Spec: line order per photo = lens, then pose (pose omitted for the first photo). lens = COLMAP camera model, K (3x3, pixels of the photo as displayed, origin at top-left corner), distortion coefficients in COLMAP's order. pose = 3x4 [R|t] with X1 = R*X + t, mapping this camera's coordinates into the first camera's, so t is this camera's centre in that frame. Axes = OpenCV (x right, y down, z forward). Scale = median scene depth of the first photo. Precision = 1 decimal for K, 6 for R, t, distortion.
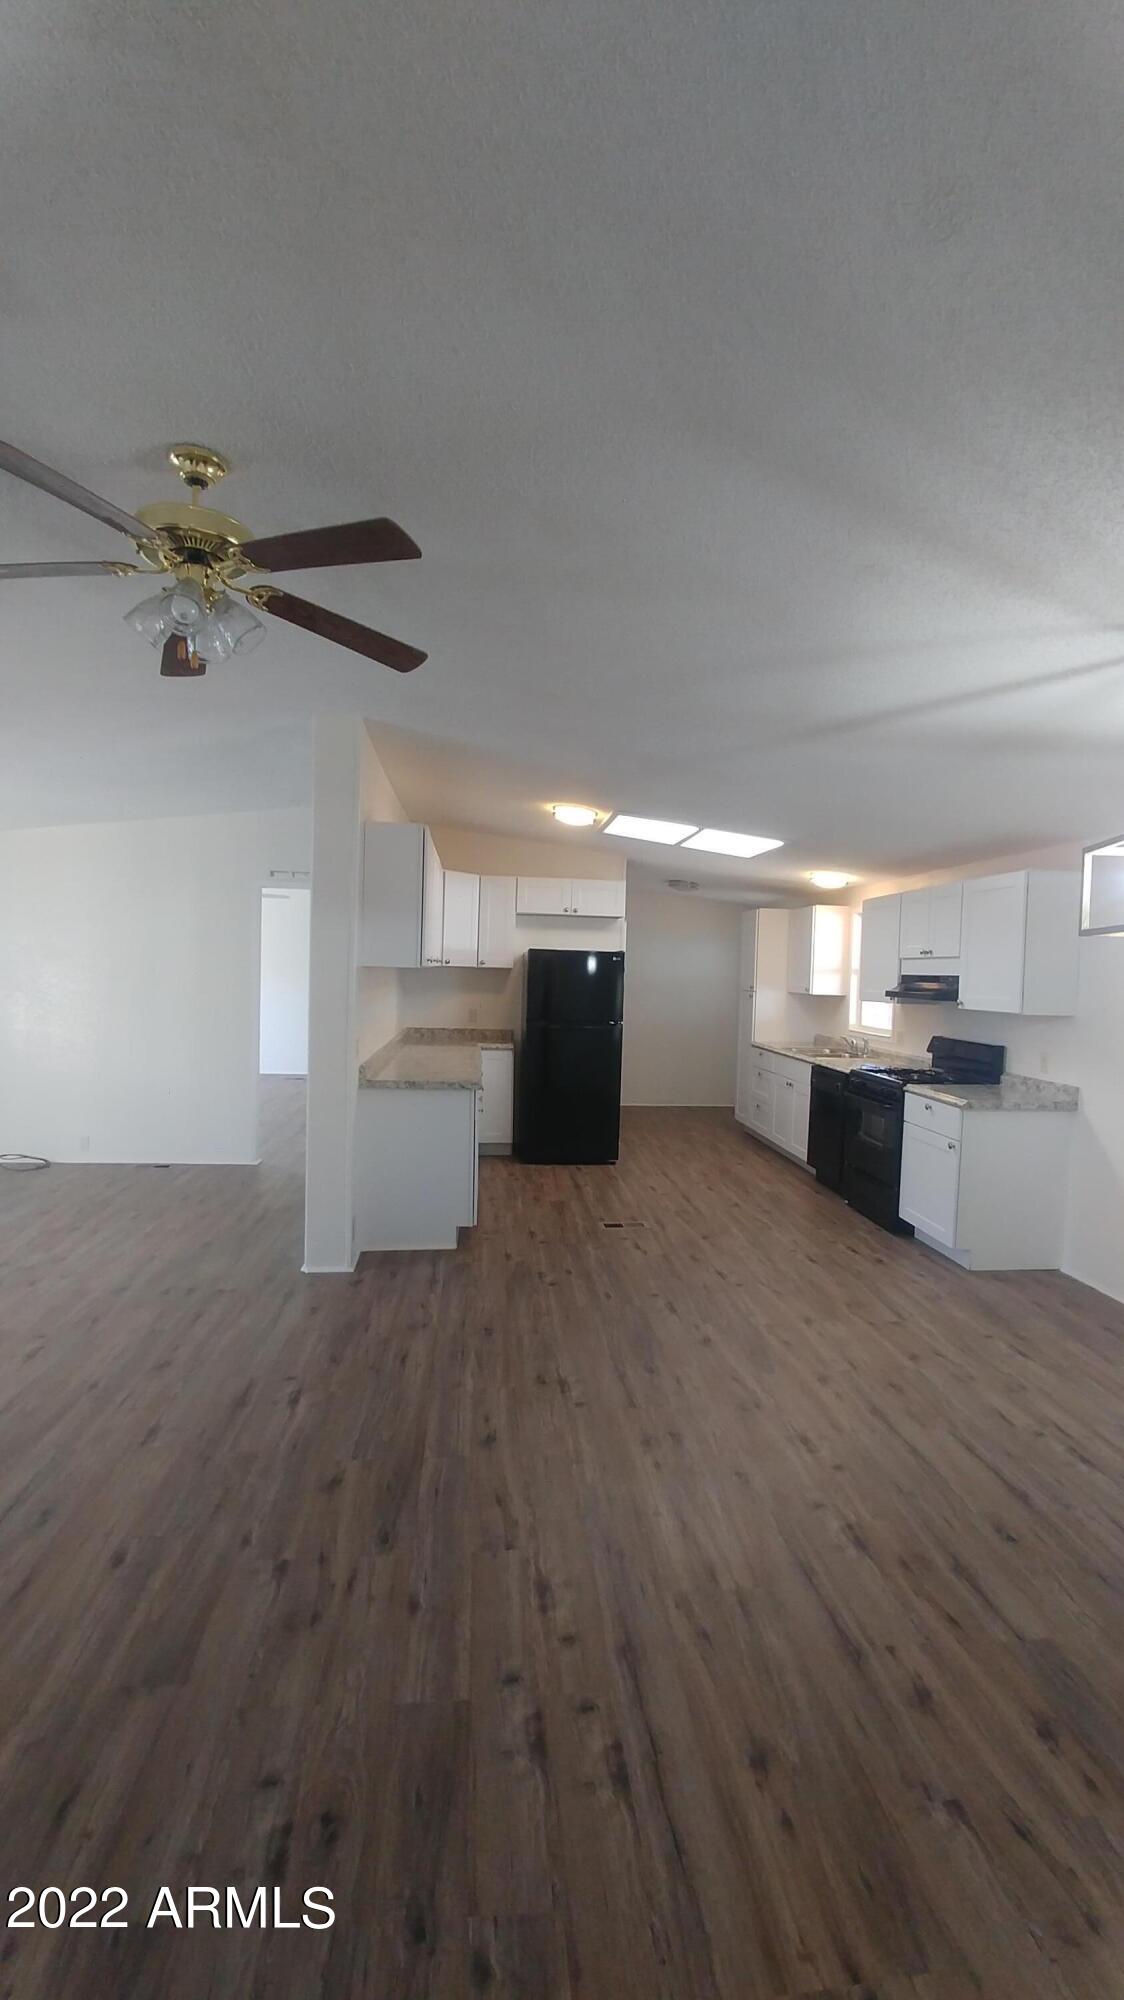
lens RADIAL K [[901.9, 0, 566.9], [0, 901.9, 1009.2], [0, 0, 1]] dist [0.009900, 0.000850]
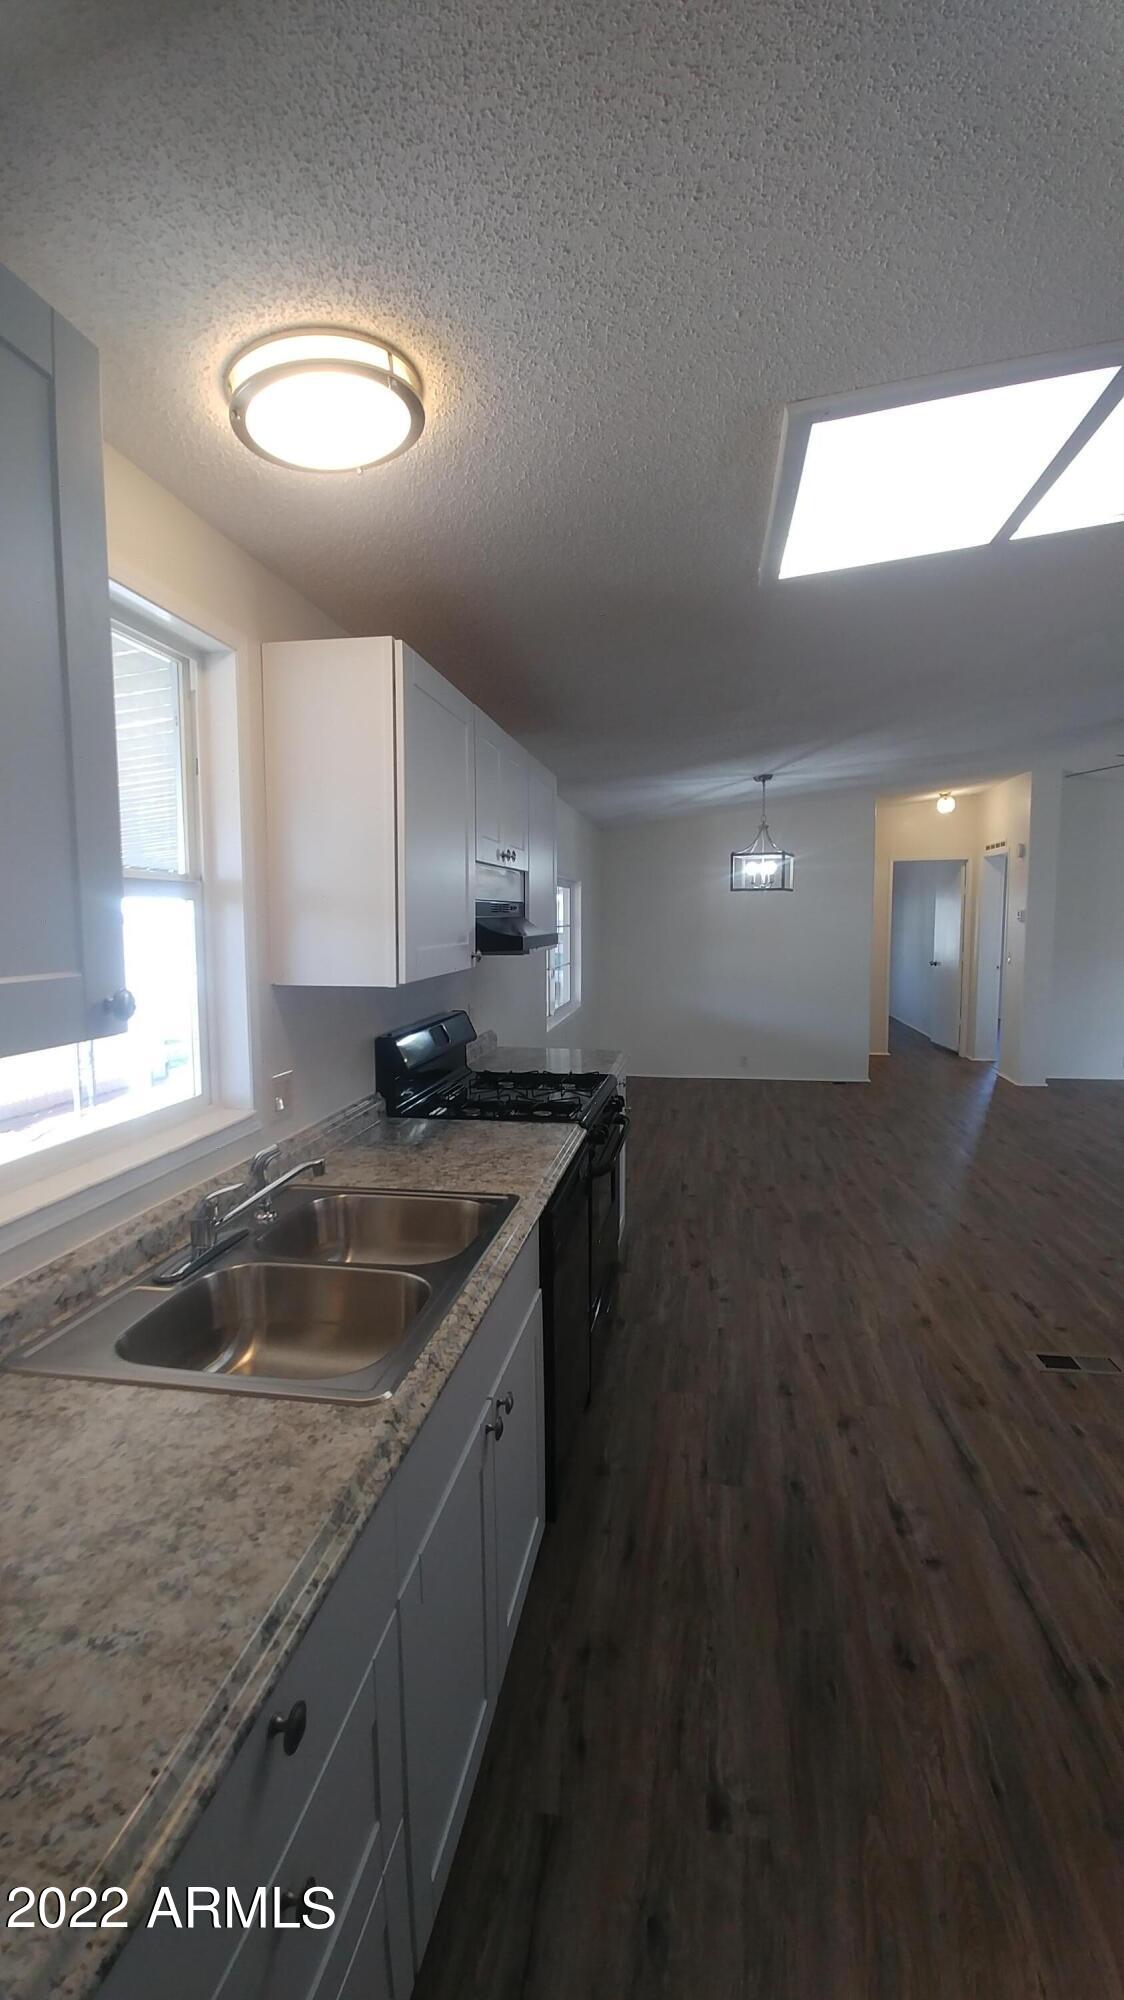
lens RADIAL K [[866.4, 0, 572.6], [0, 866.4, 1010.5], [0, 0, 1]] dist [0.000905, -0.015742]
pose [[-0.966623, -0.051449, 0.250984, 0.298621], [-0.012862, 0.988139, 0.153023, -0.067258], [-0.255880, 0.144687, -0.955820, 1.914096]]
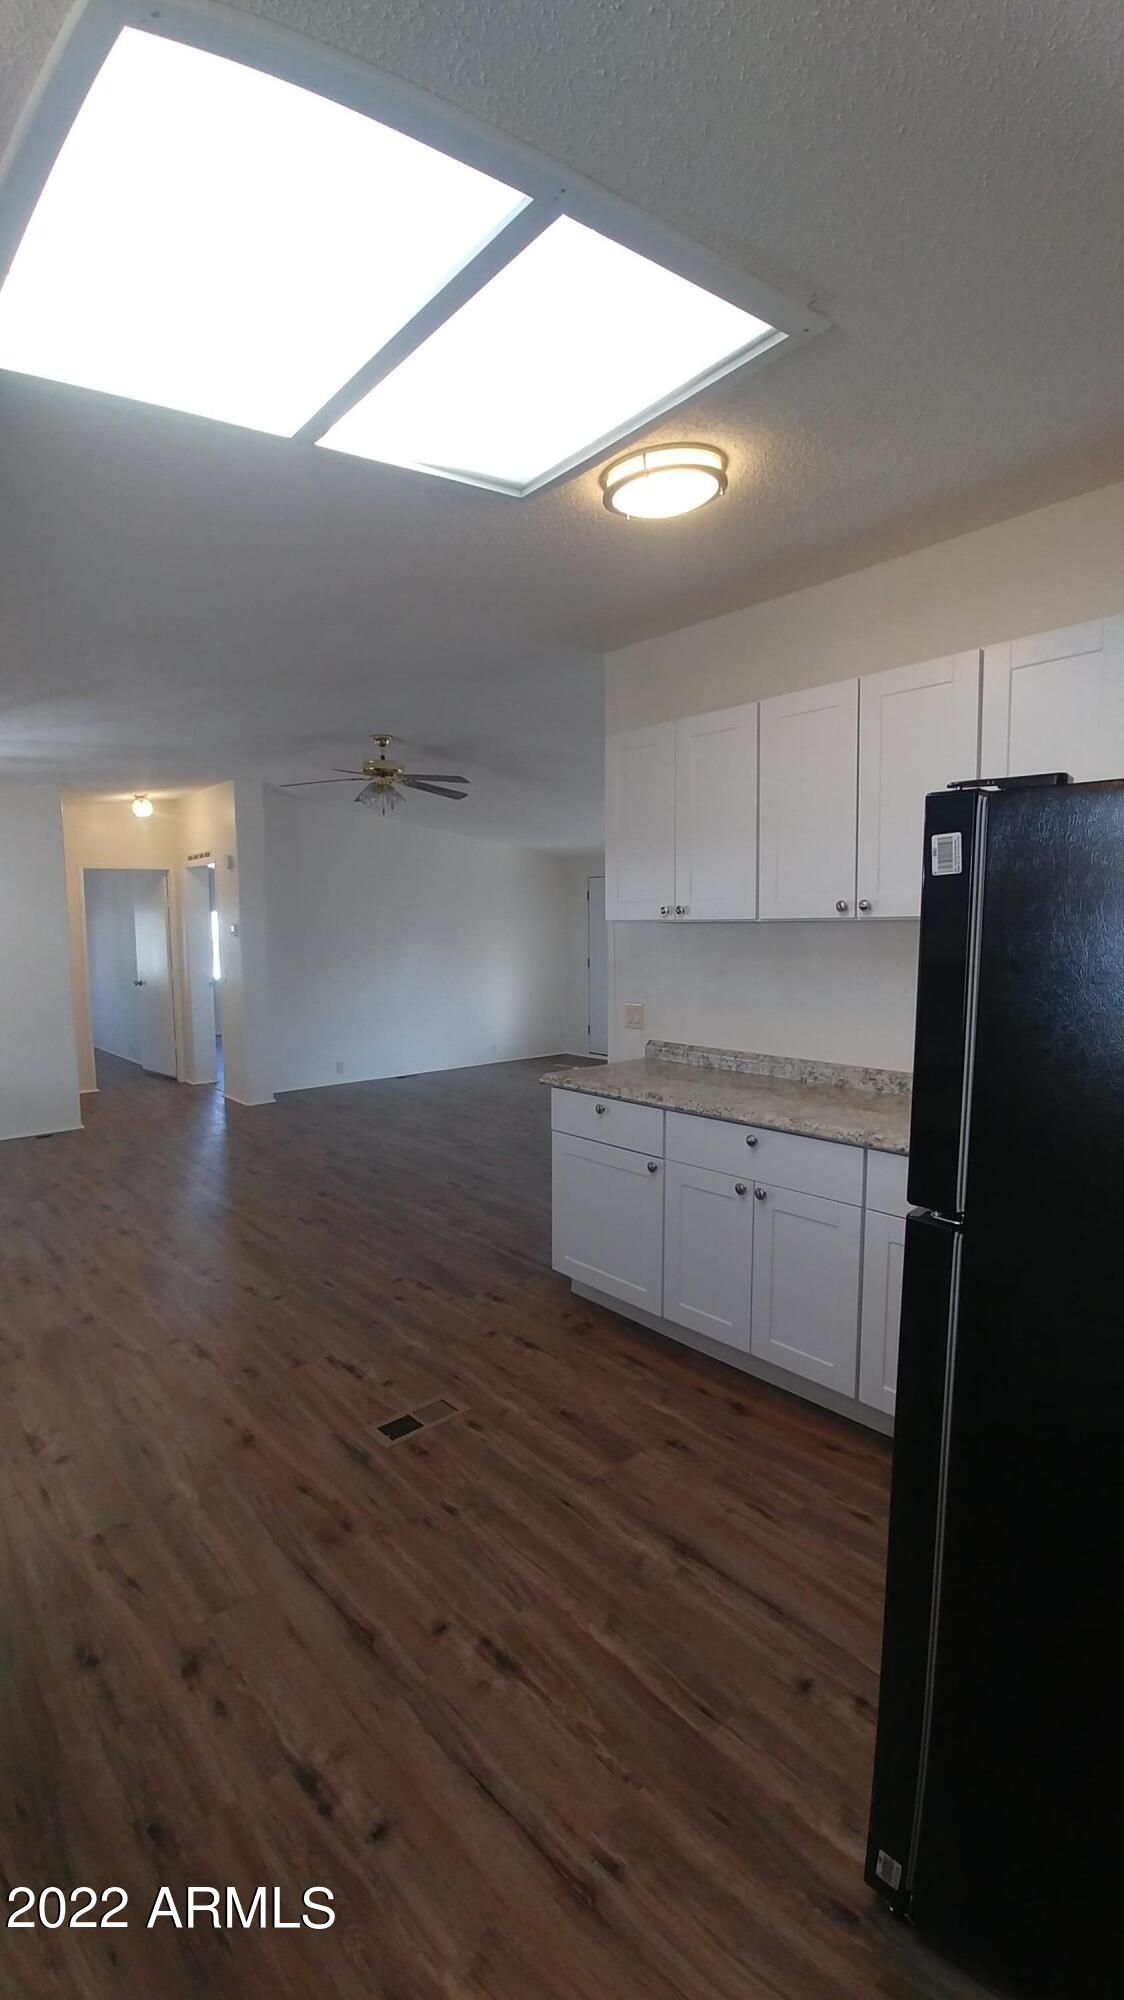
lens RADIAL K [[866.4, 0, 572.6], [0, 866.4, 1010.5], [0, 0, 1]] dist [0.000905, -0.015742]
pose [[-0.809716, 0.030081, -0.586051, 0.334784], [-0.042514, 0.993054, 0.109712, -0.058821], [0.585280, 0.113751, -0.802812, 1.739415]]
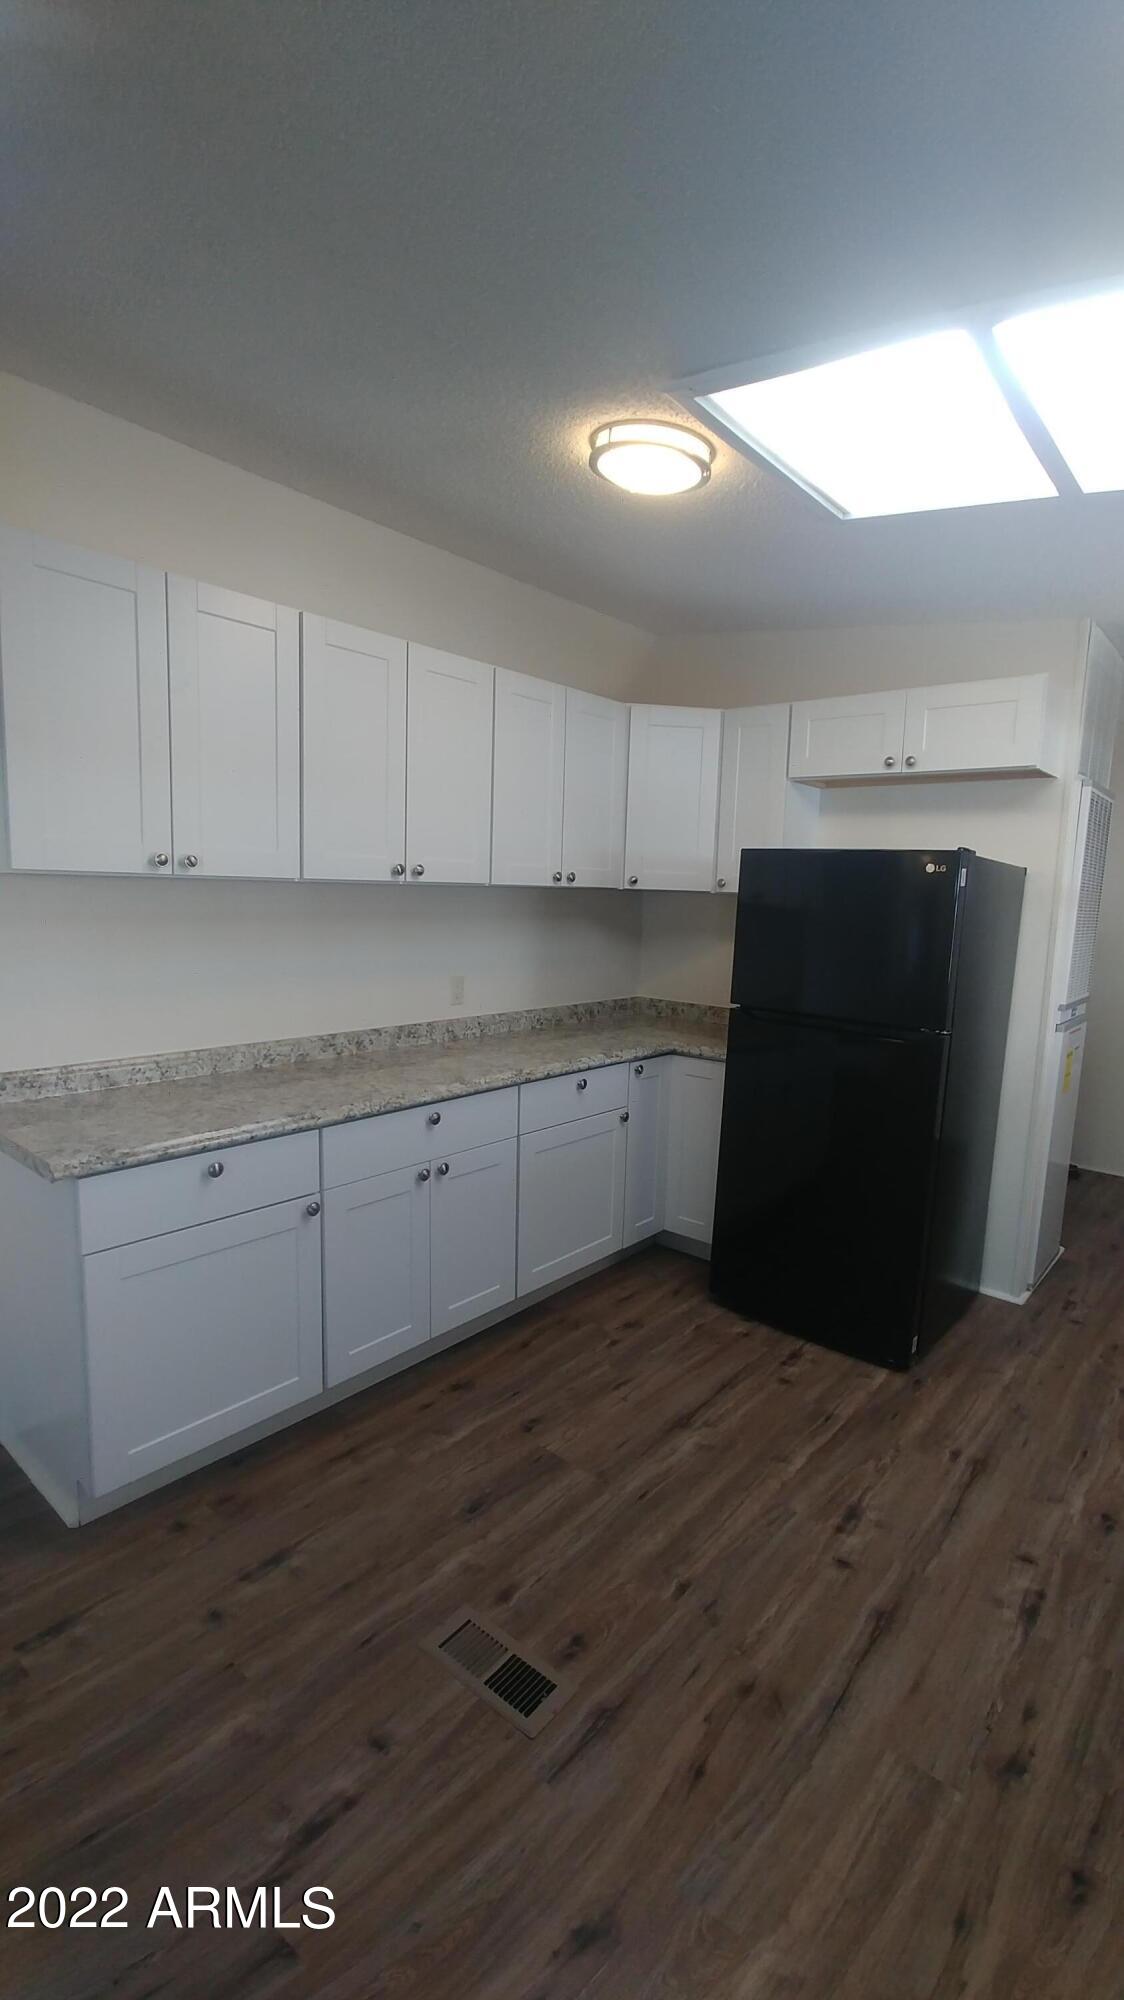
lens RADIAL K [[860.5, 0, 561.1], [0, 860.5, 1016.8], [0, 0, 1]] dist [-0.001546, -0.016426]
pose [[0.683780, 0.094126, -0.723592, 0.345366], [-0.040984, 0.995034, 0.090707, -0.029231], [0.728536, -0.032368, 0.684242, 0.996816]]
